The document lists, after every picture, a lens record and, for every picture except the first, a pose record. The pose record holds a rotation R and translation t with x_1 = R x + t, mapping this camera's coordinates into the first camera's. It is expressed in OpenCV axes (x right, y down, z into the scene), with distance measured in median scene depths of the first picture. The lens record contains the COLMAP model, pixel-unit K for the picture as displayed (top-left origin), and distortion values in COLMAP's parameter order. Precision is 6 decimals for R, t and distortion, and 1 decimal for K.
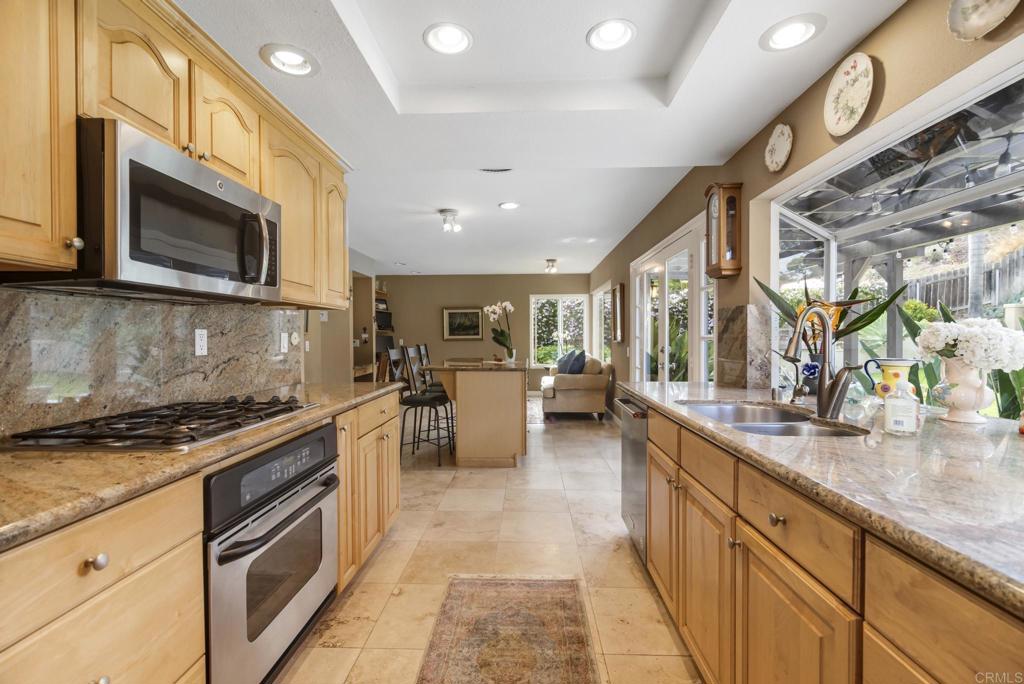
lens RADIAL K [[457.7, 0, 511.7], [0, 457.7, 341.1], [0, 0, 1]] dist [0.004488, -0.001150]
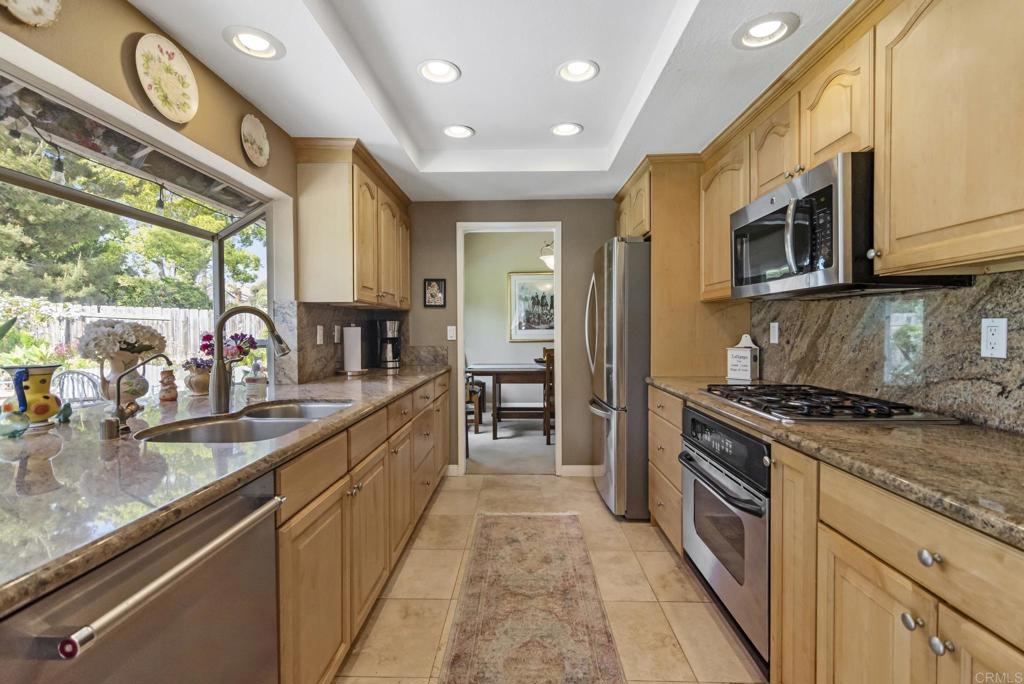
lens RADIAL K [[457.7, 0, 505.2], [0, 457.7, 333.6], [0, 0, 1]] dist [0.004488, -0.001150]
pose [[-0.999961, 0.008317, 0.002854, 0.037842], [0.008377, 0.999728, 0.021748, -0.025585], [-0.002673, 0.021771, -0.999759, 1.755557]]
